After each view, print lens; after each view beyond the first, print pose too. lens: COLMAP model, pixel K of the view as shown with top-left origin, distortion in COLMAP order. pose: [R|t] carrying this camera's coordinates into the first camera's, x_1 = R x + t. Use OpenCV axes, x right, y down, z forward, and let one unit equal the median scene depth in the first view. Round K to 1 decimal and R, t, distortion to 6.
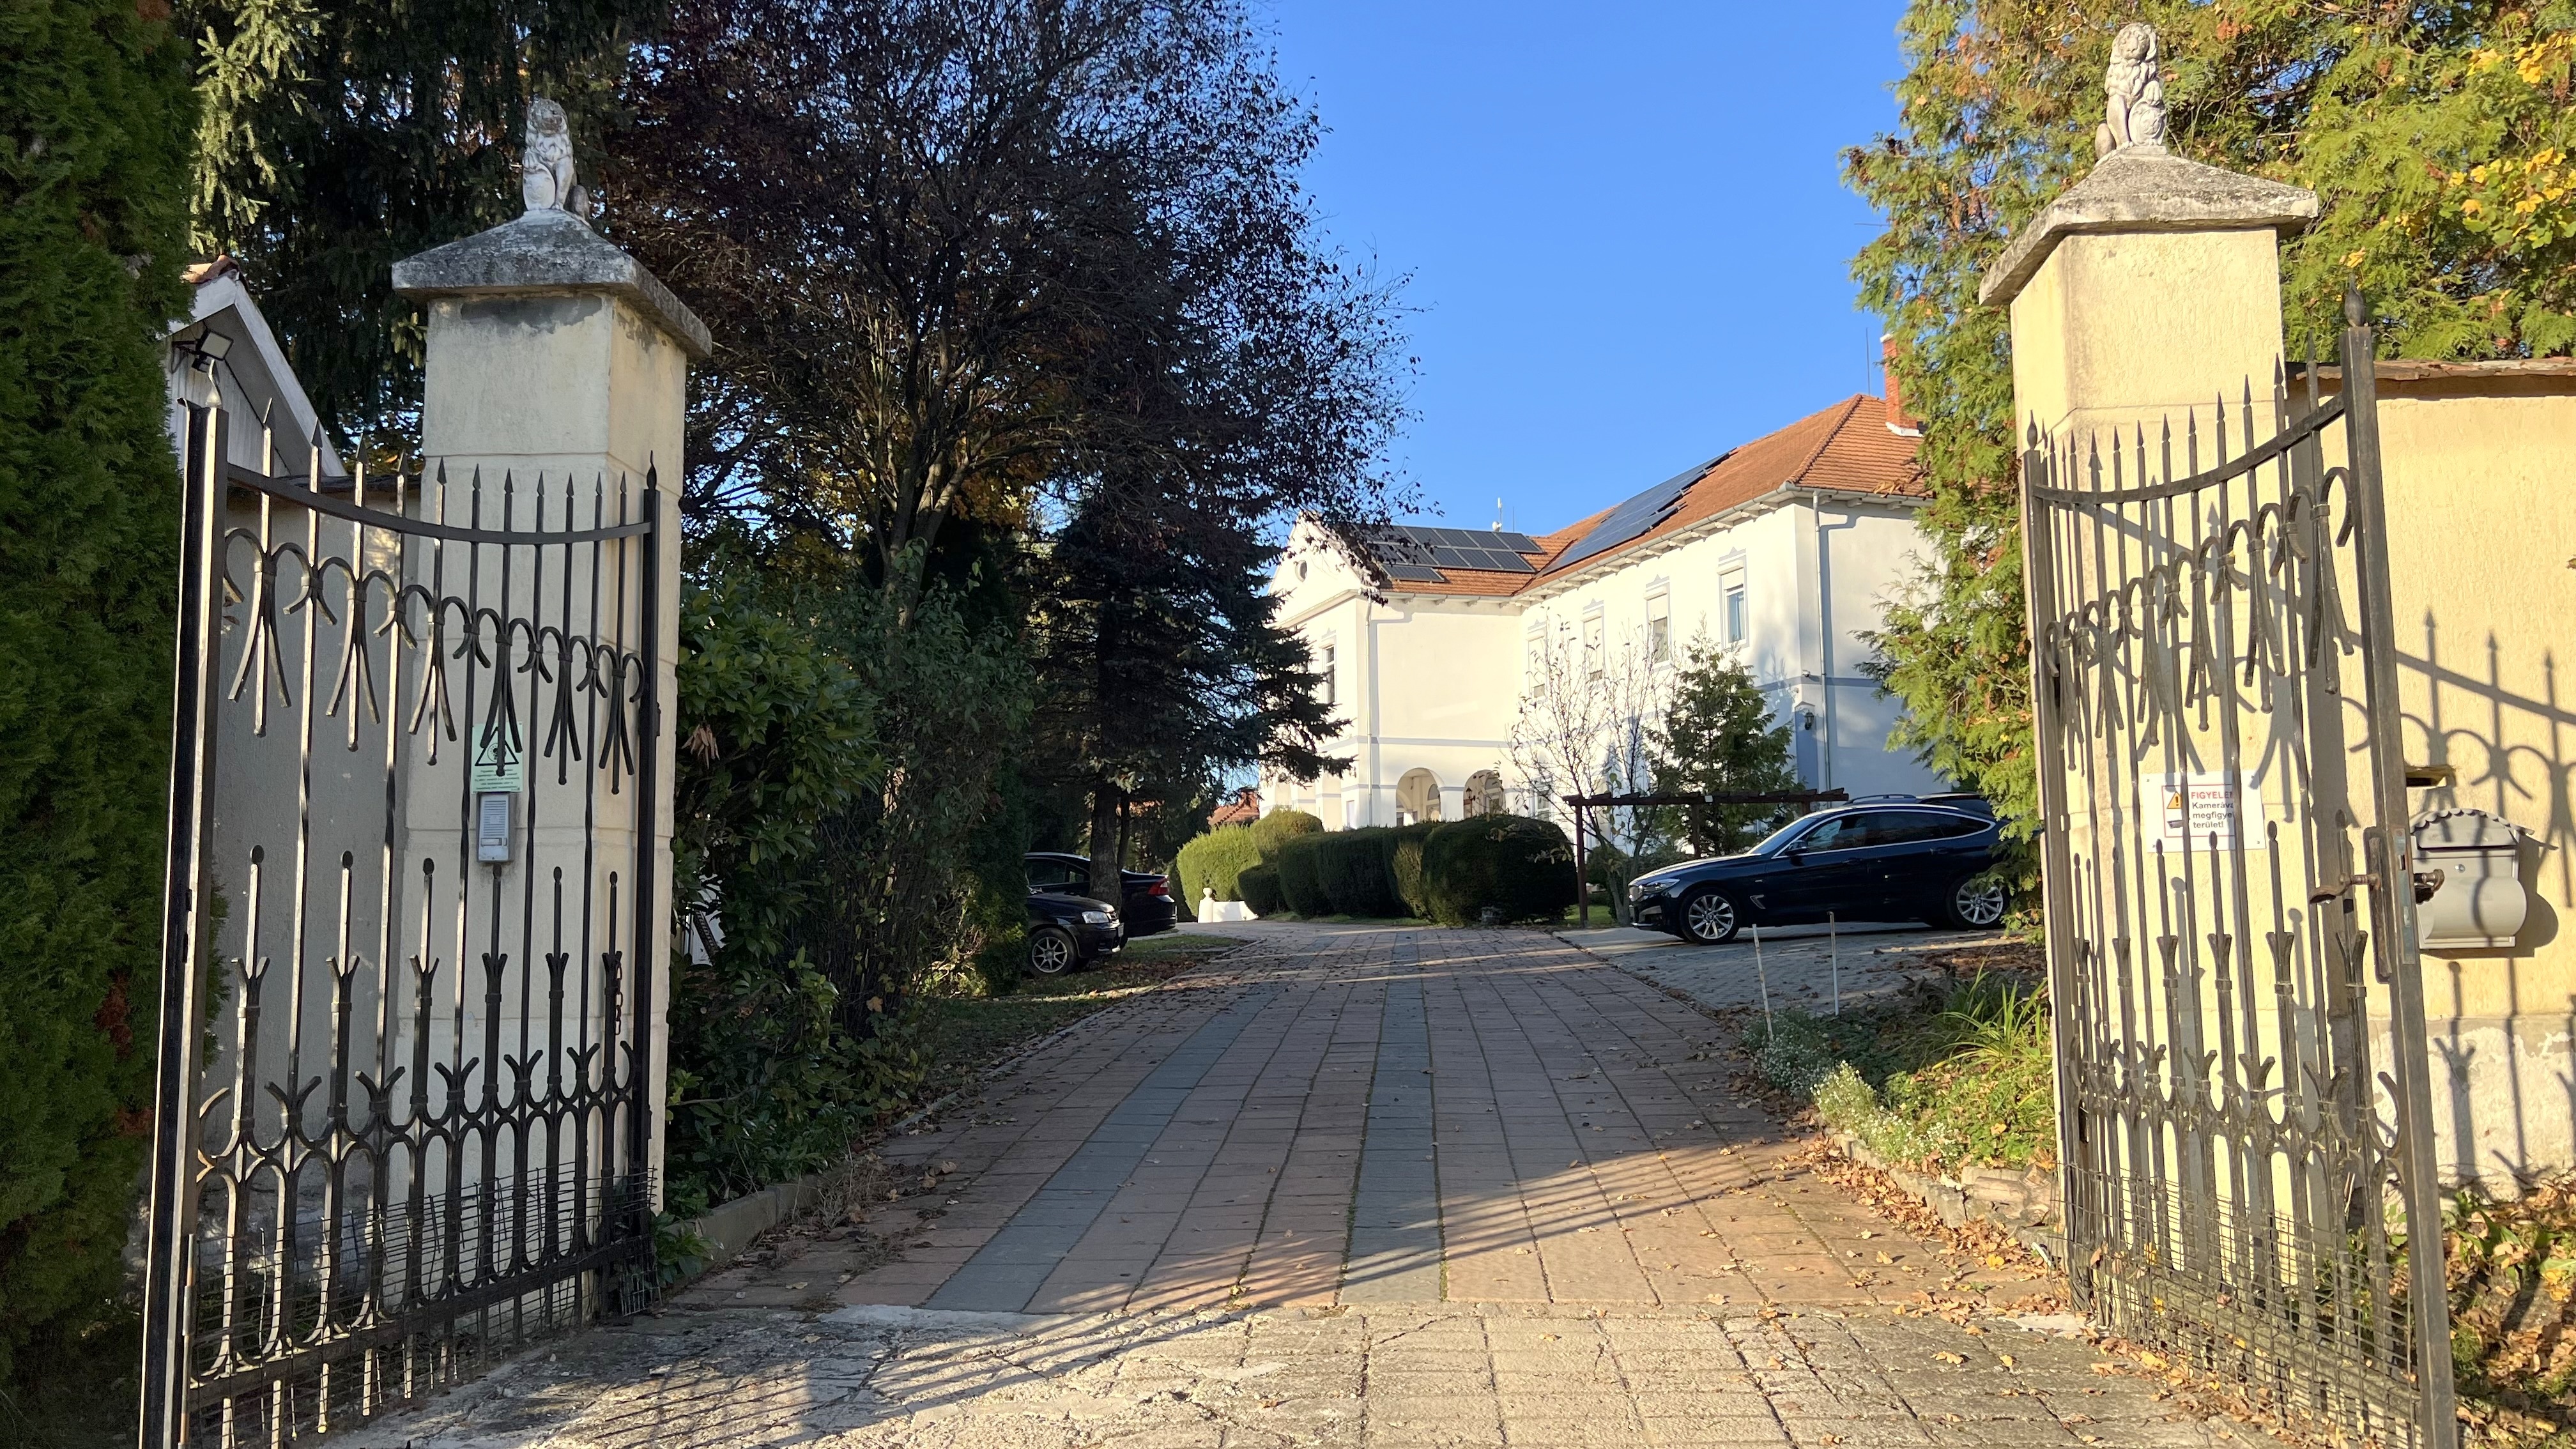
lens RADIAL K [[2001.3, 0, 1292.8], [0, 2001.3, 734.1], [0, 0, 1]] dist [0.065869, -0.085882]
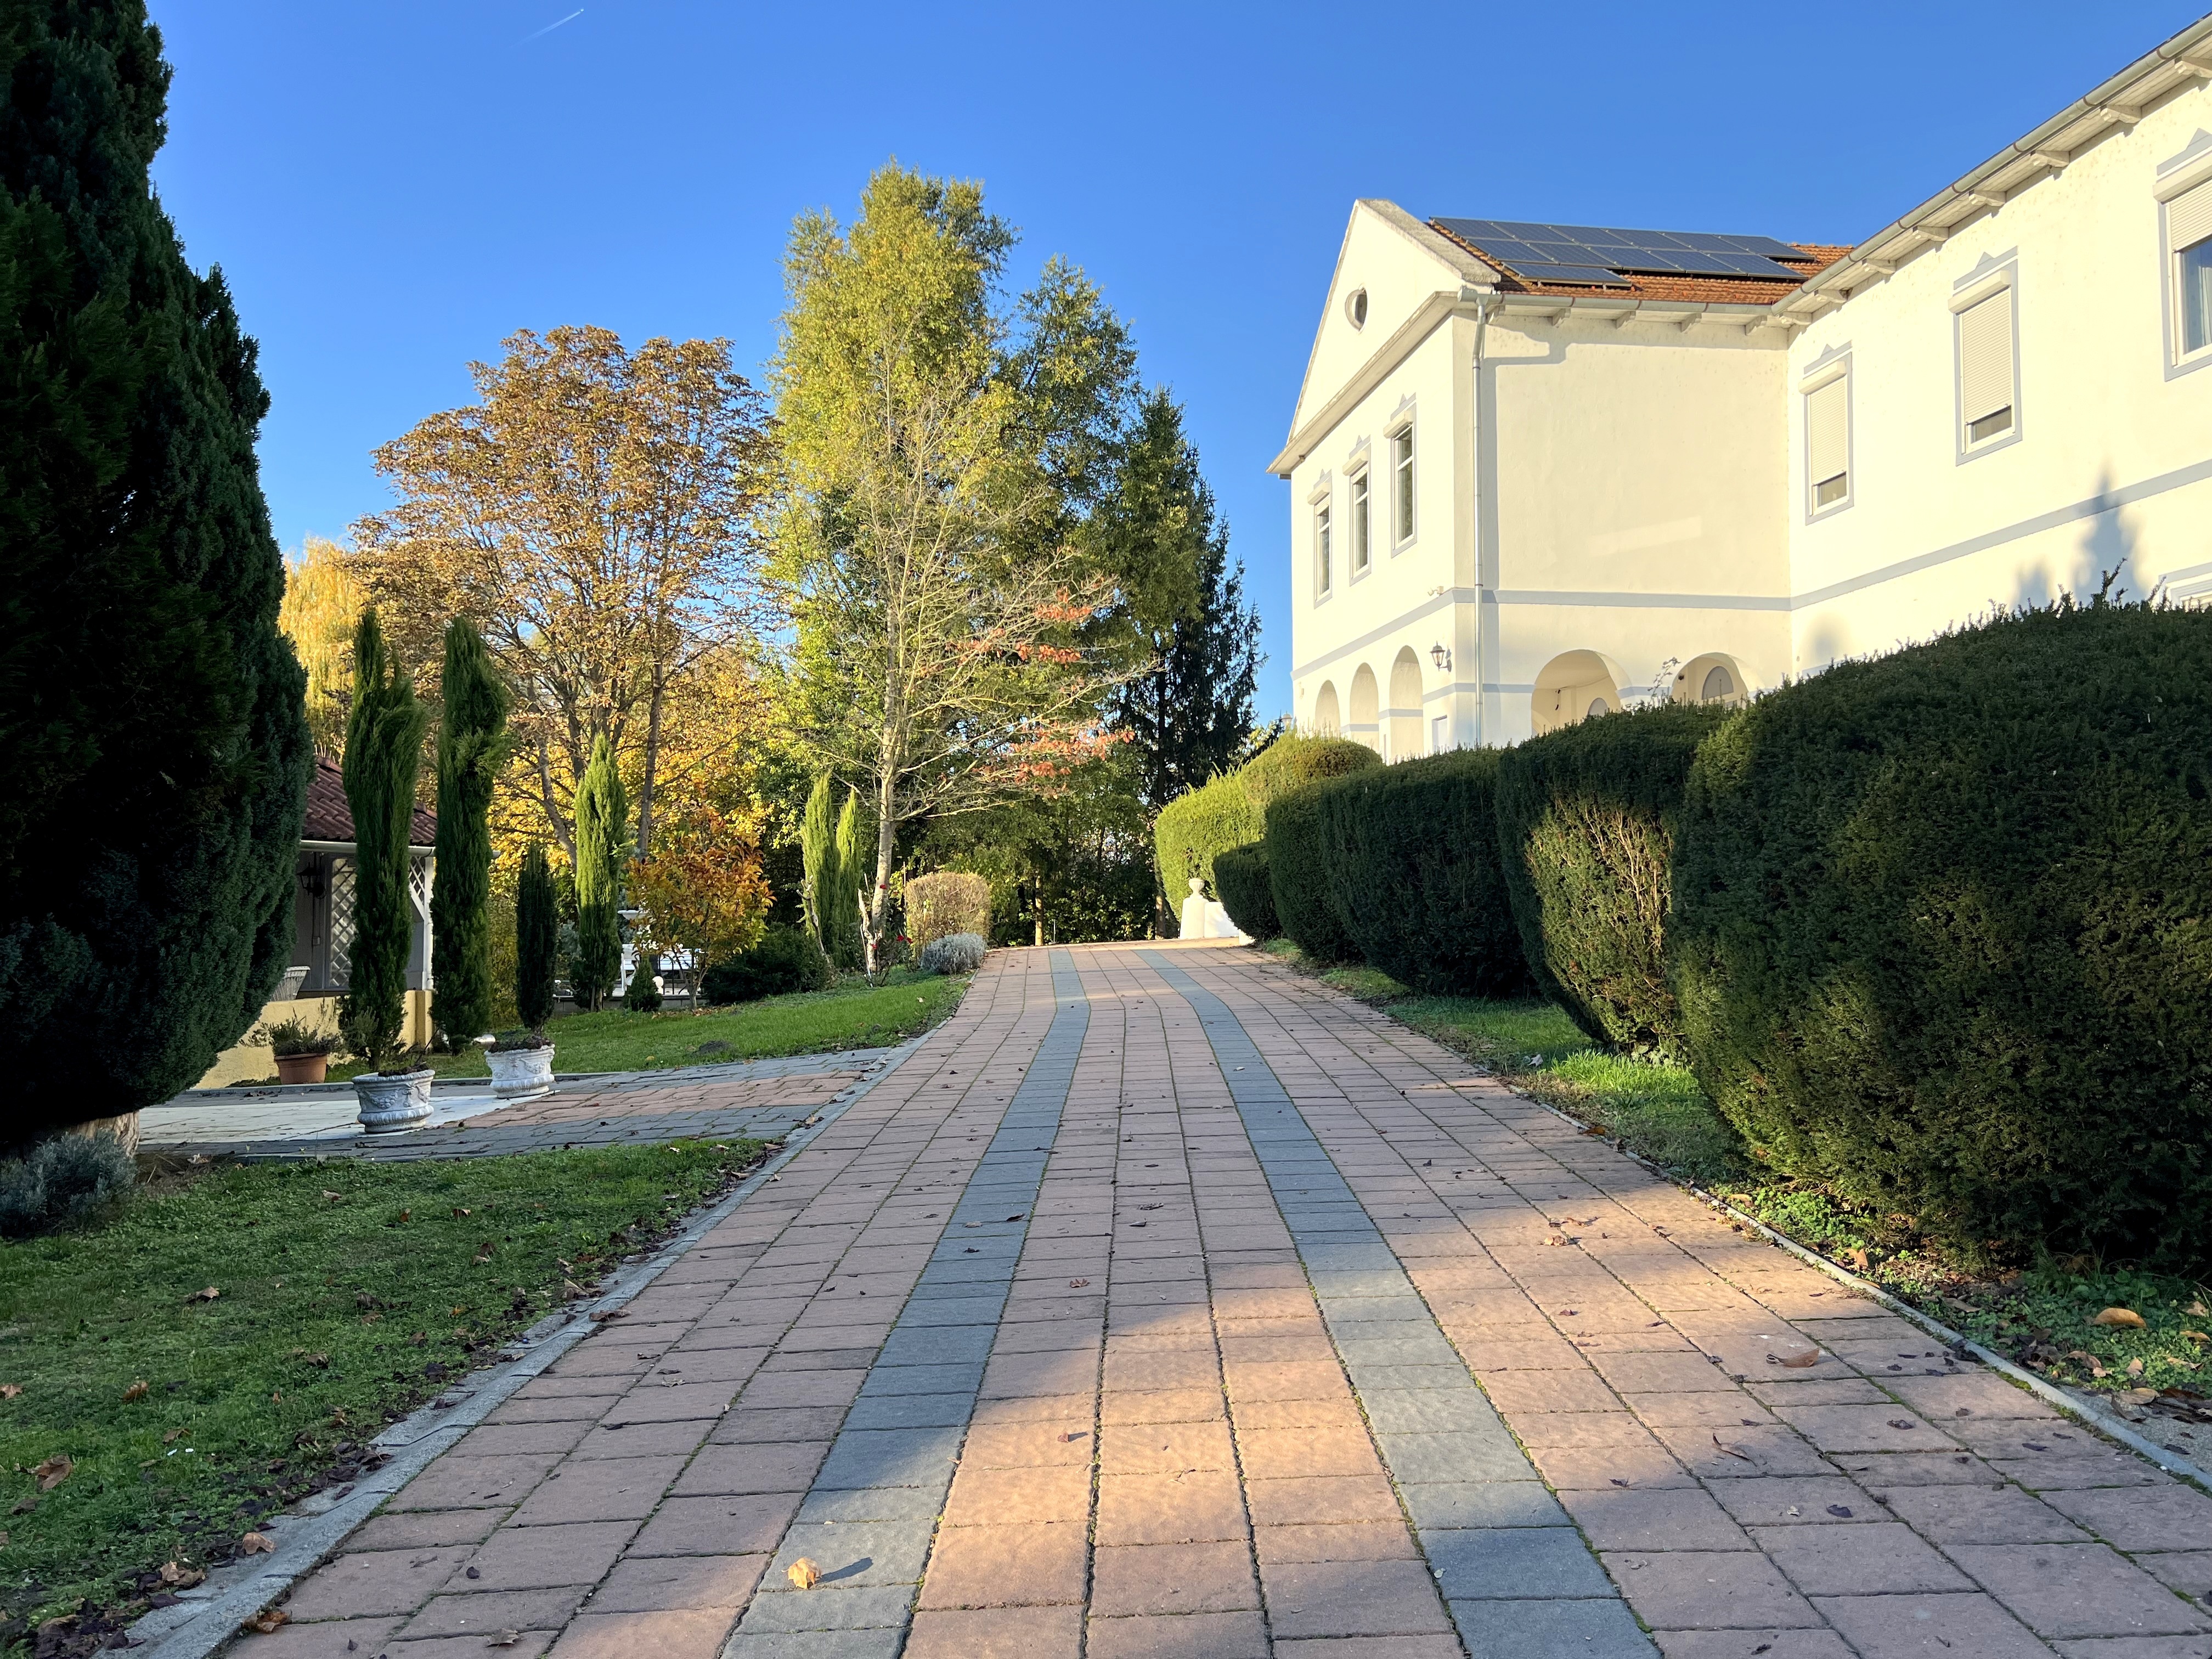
lens RADIAL K [[1673.6, 0, 1111.1], [0, 1673.6, 833.8], [0, 0, 1]] dist [0.067841, -0.075229]
pose [[0.981828, -0.004728, -0.189714, 0.027454], [0.017755, 0.997593, 0.067023, 0.033333], [0.188941, -0.069173, 0.979549, 0.561151]]
